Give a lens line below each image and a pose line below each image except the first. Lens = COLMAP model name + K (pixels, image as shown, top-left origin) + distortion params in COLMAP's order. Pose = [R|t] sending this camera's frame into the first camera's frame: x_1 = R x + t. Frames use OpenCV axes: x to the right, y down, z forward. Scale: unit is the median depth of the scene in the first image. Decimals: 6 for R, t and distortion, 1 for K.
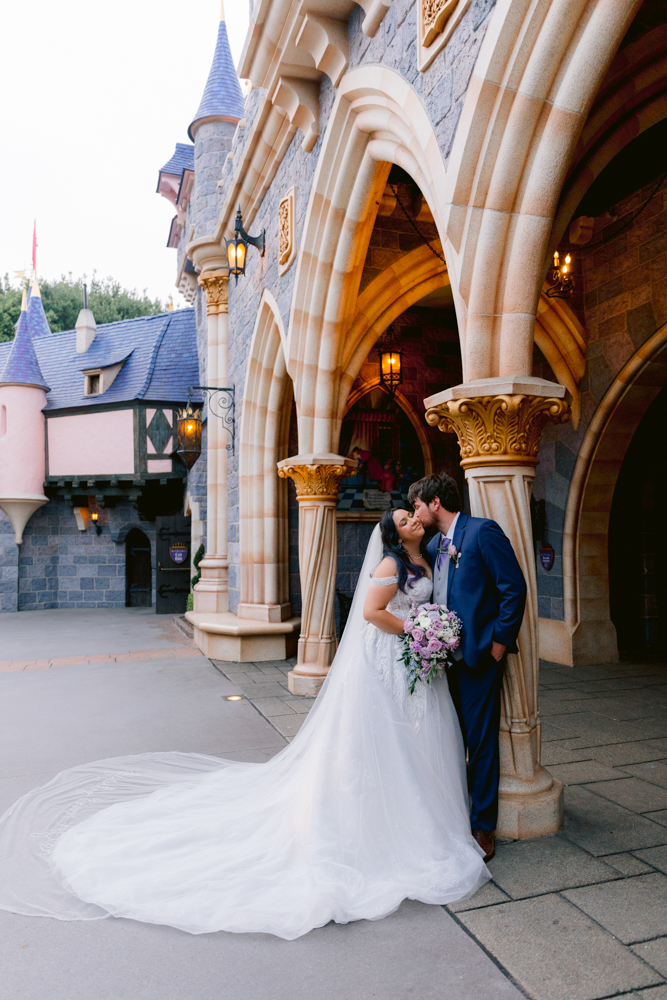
lens RADIAL K [[1361.0, 0, 333.5], [0, 1361.0, 500.0], [0, 0, 1]] dist [-0.001912, 0.012724]
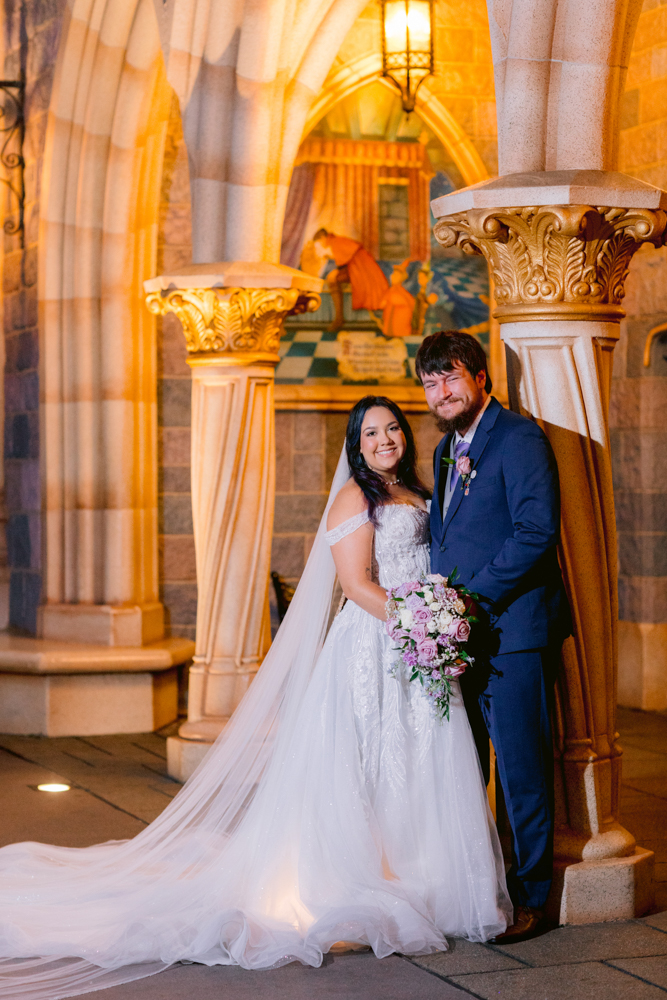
lens RADIAL K [[1361.0, 0, 333.5], [0, 1361.0, 500.0], [0, 0, 1]] dist [-0.001912, 0.012724]
pose [[0.999173, 0.003669, 0.040494, 0.003775], [-0.006795, 0.996981, 0.077354, 0.010736], [-0.040088, -0.077566, 0.996181, 0.577051]]
